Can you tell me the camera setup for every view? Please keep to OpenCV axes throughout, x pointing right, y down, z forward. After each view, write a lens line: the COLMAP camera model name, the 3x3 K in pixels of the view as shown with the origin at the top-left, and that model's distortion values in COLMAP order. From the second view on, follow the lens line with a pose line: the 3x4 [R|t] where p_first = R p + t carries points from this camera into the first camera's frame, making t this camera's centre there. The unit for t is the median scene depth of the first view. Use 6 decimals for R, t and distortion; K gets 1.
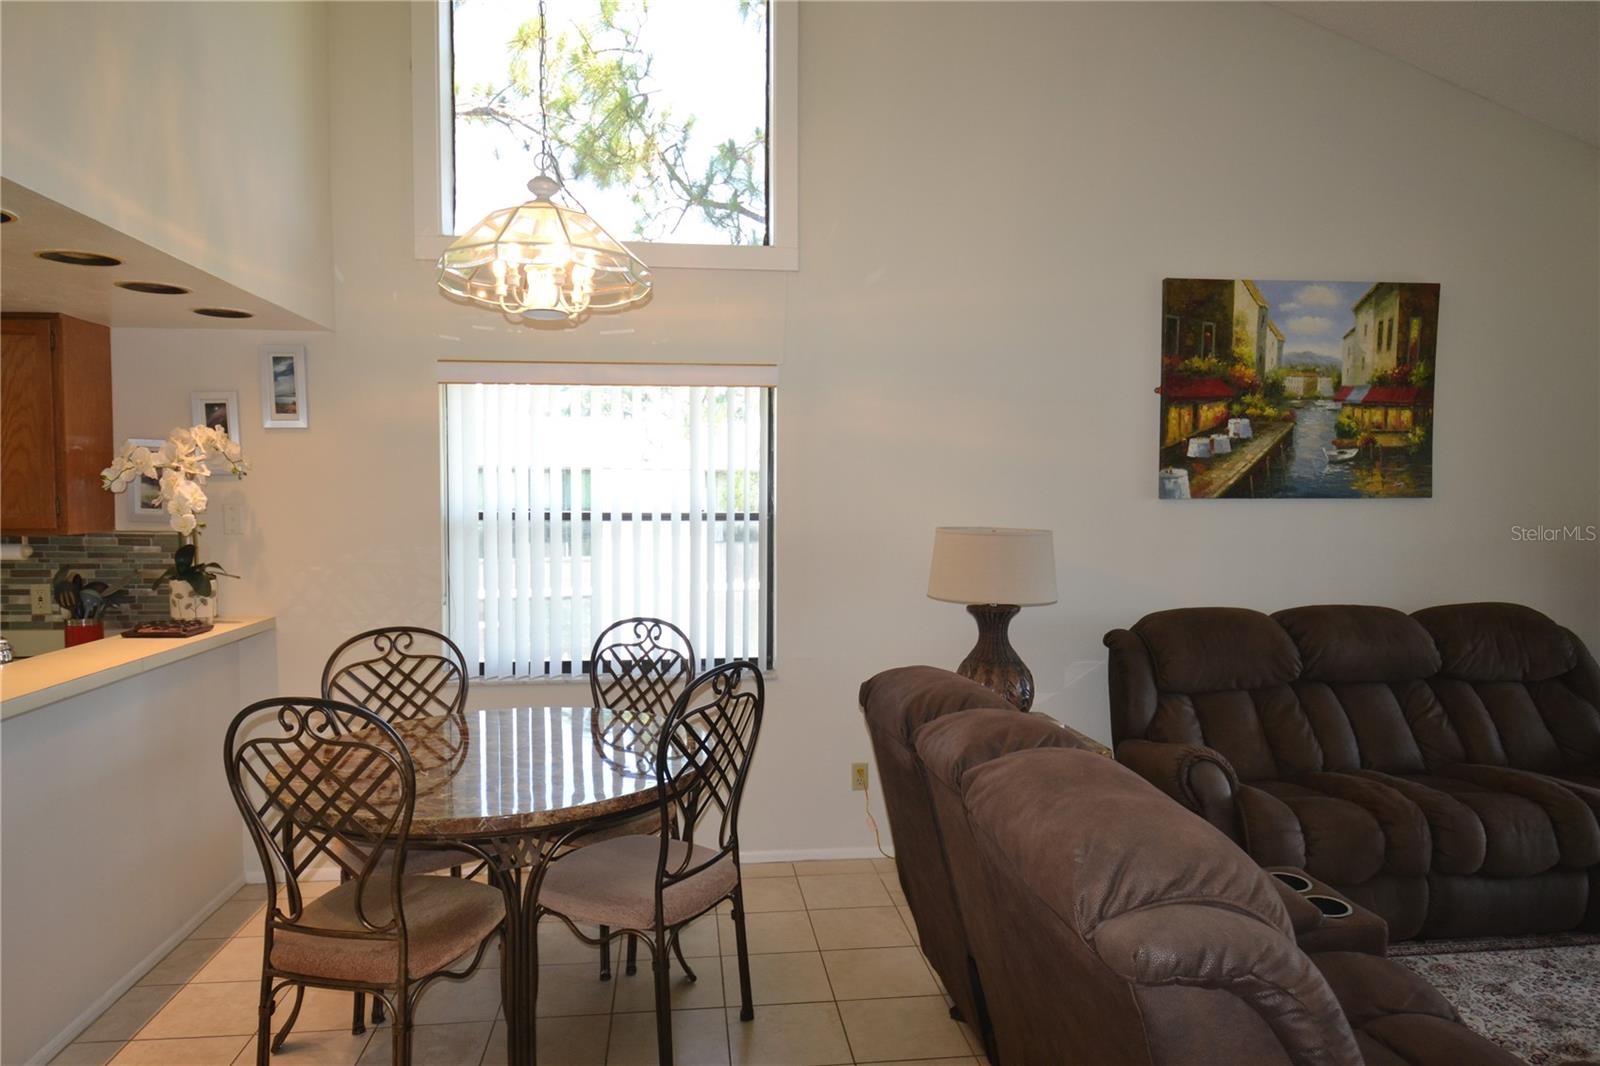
lens RADIAL K [[991.7, 0, 798.3], [0, 991.7, 538.2], [0, 0, 1]] dist [0.030580, -0.041362]
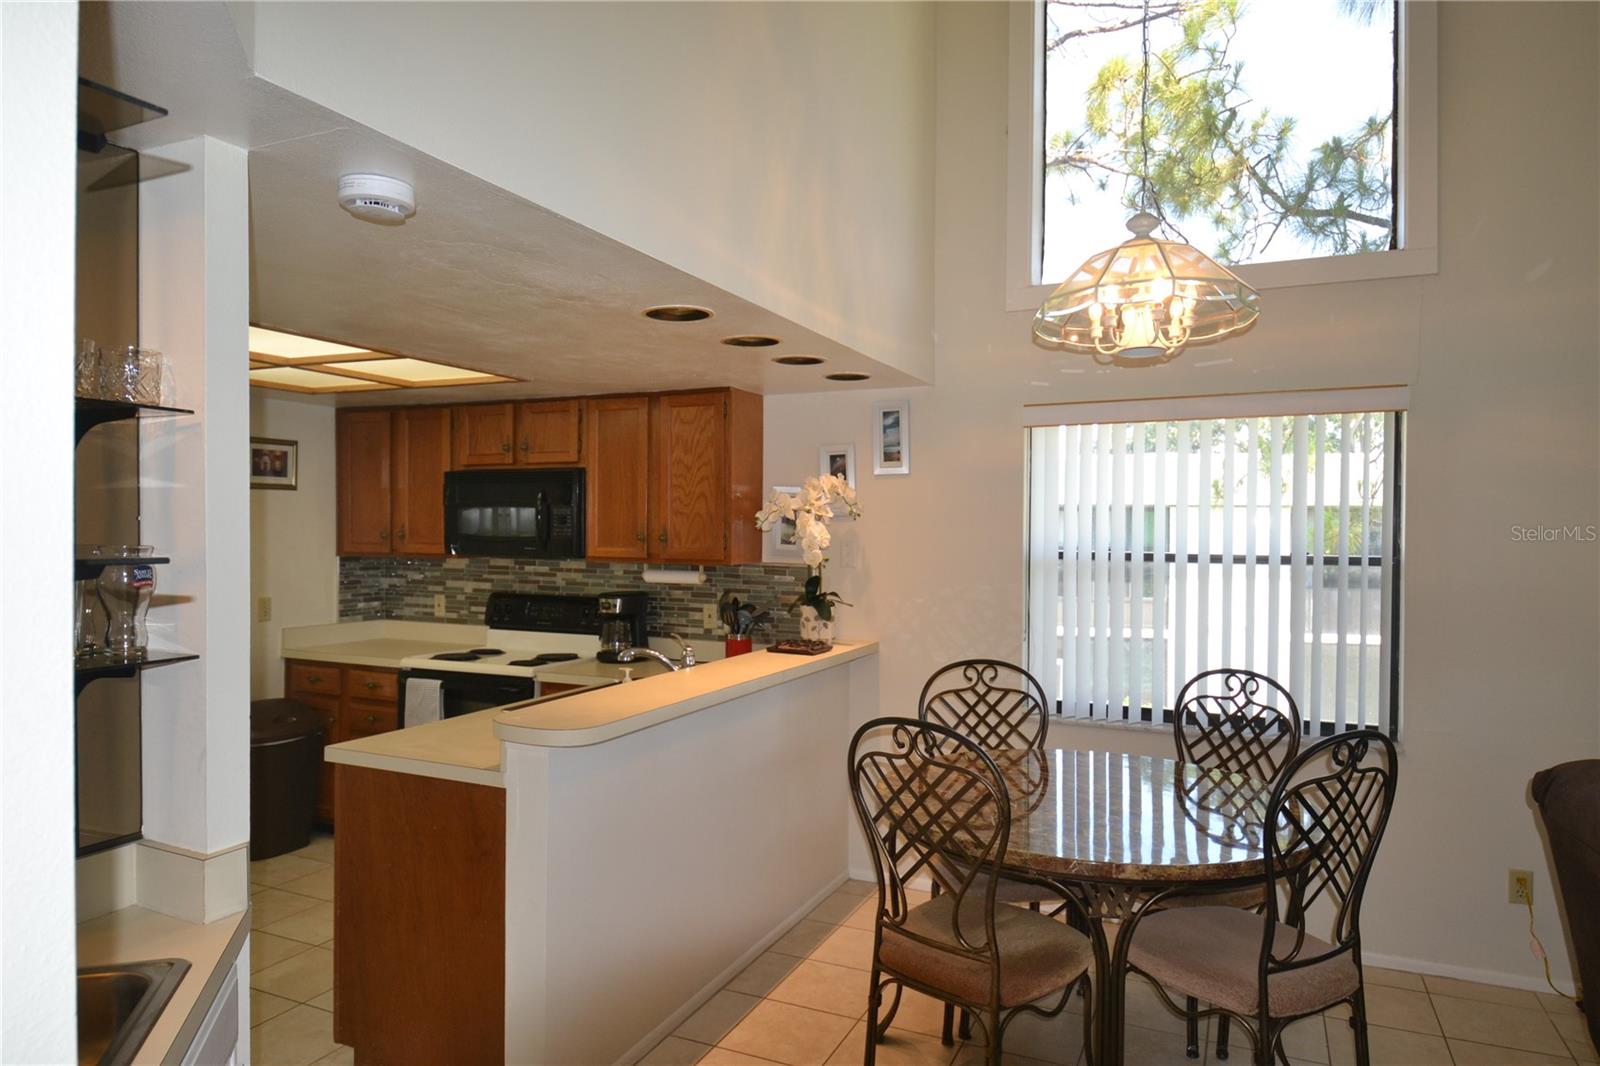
lens RADIAL K [[991.7, 0, 793.1], [0, 991.7, 537.0], [0, 0, 1]] dist [0.030580, -0.041362]
pose [[0.851112, 0.007495, -0.524931, -0.023343], [-0.028085, 0.999116, -0.031272, -0.002019], [0.524232, 0.041359, 0.850570, -0.005934]]
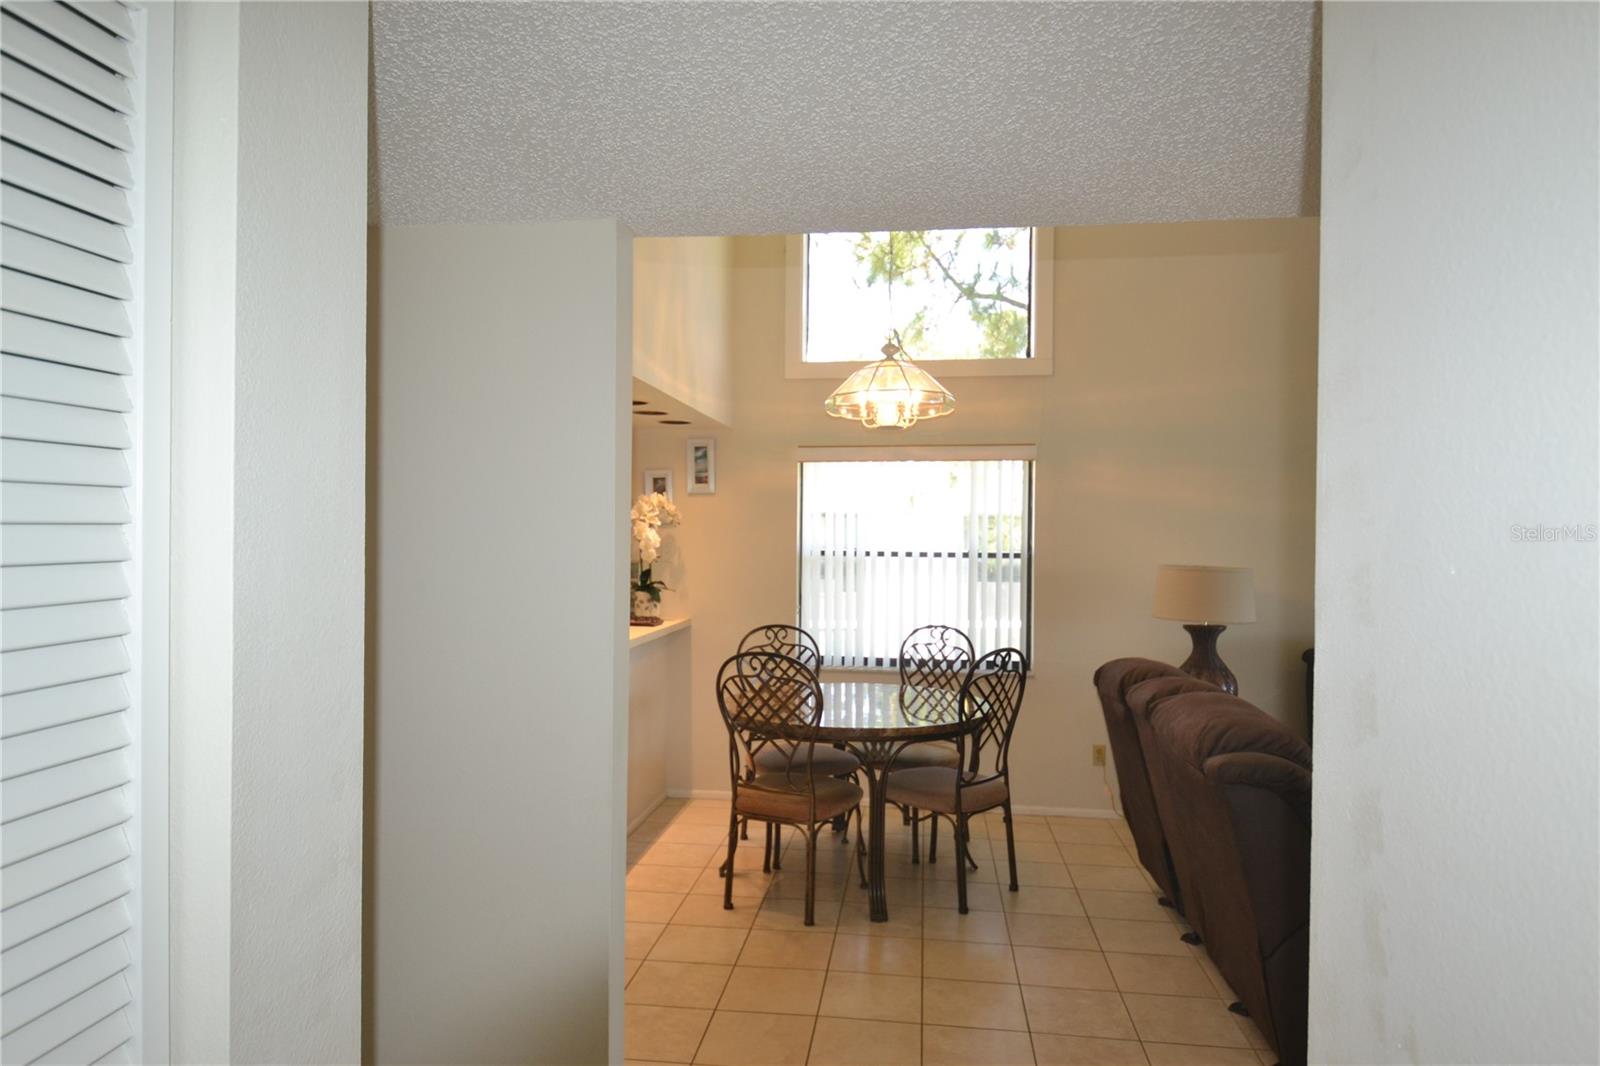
lens RADIAL K [[991.7, 0, 791.5], [0, 991.7, 533.6], [0, 0, 1]] dist [0.030580, -0.041362]
pose [[0.967139, 0.005830, -0.254183, 0.002309], [-0.017791, 0.998838, -0.044783, 0.017265], [0.253626, 0.047833, 0.966119, -0.459254]]
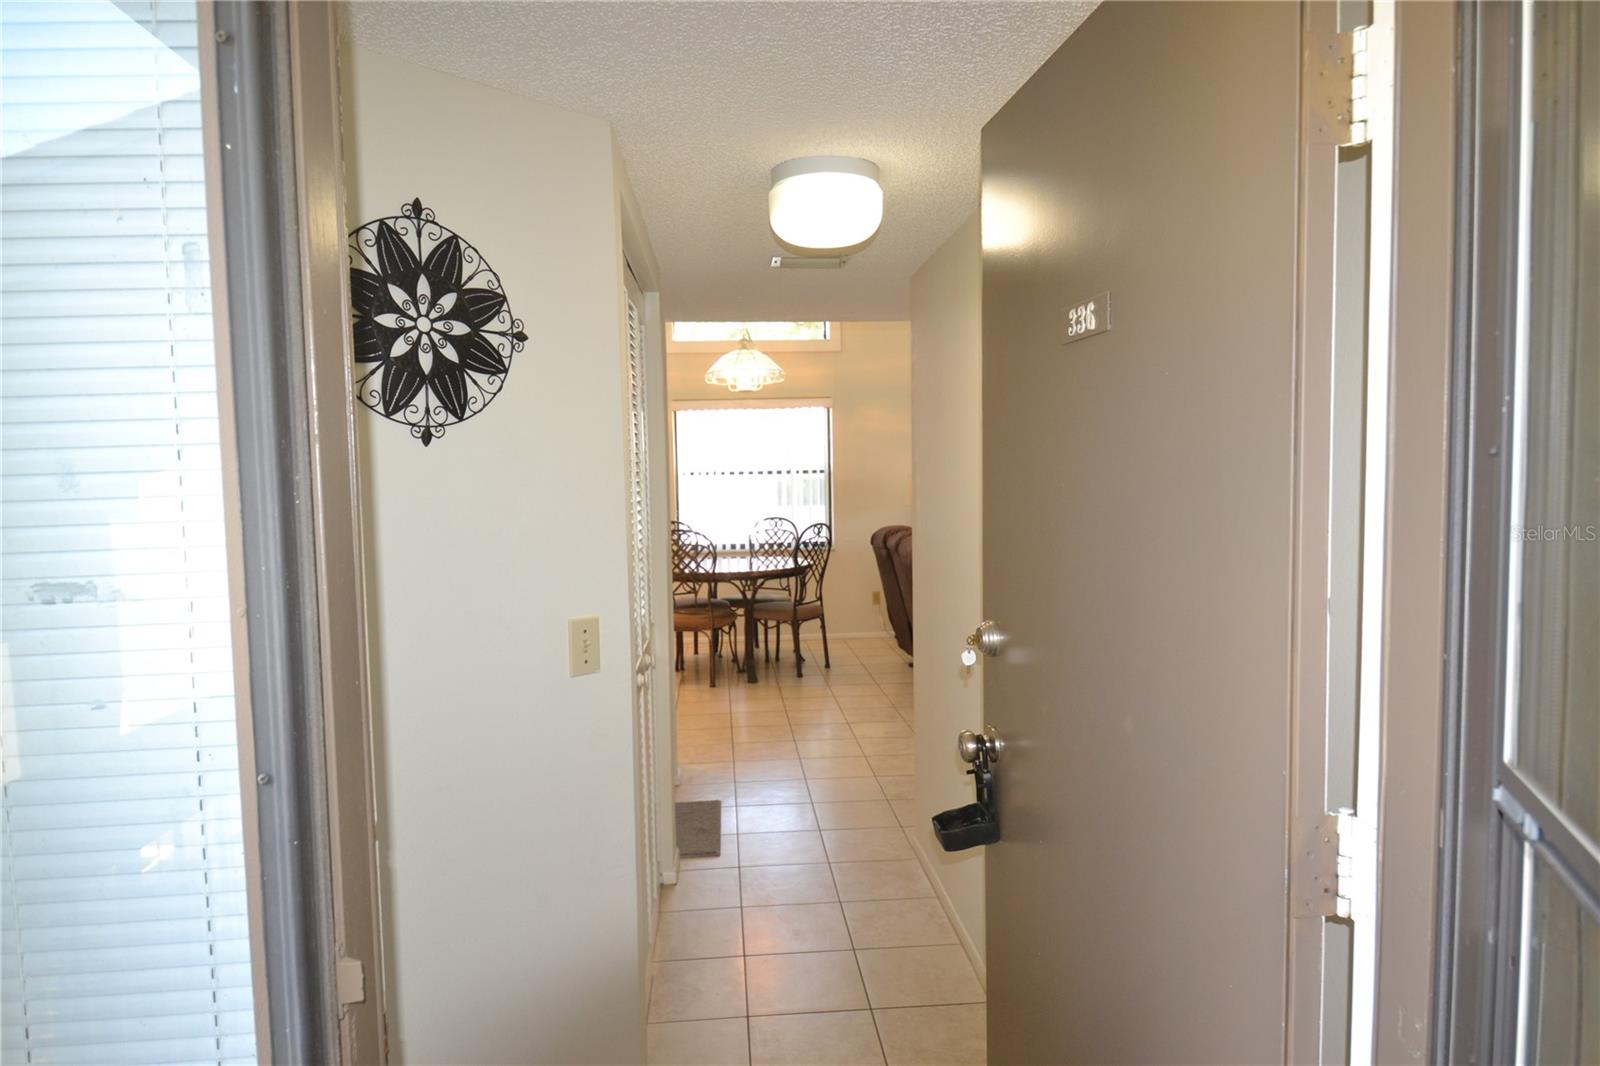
lens RADIAL K [[991.7, 0, 804.1], [0, 991.7, 547.7], [0, 0, 1]] dist [0.030580, -0.041362]
pose [[0.999071, -0.019804, -0.038284, -0.006925], [0.021068, 0.999237, 0.032884, 0.079801], [0.037604, -0.033660, 0.998726, -1.245149]]
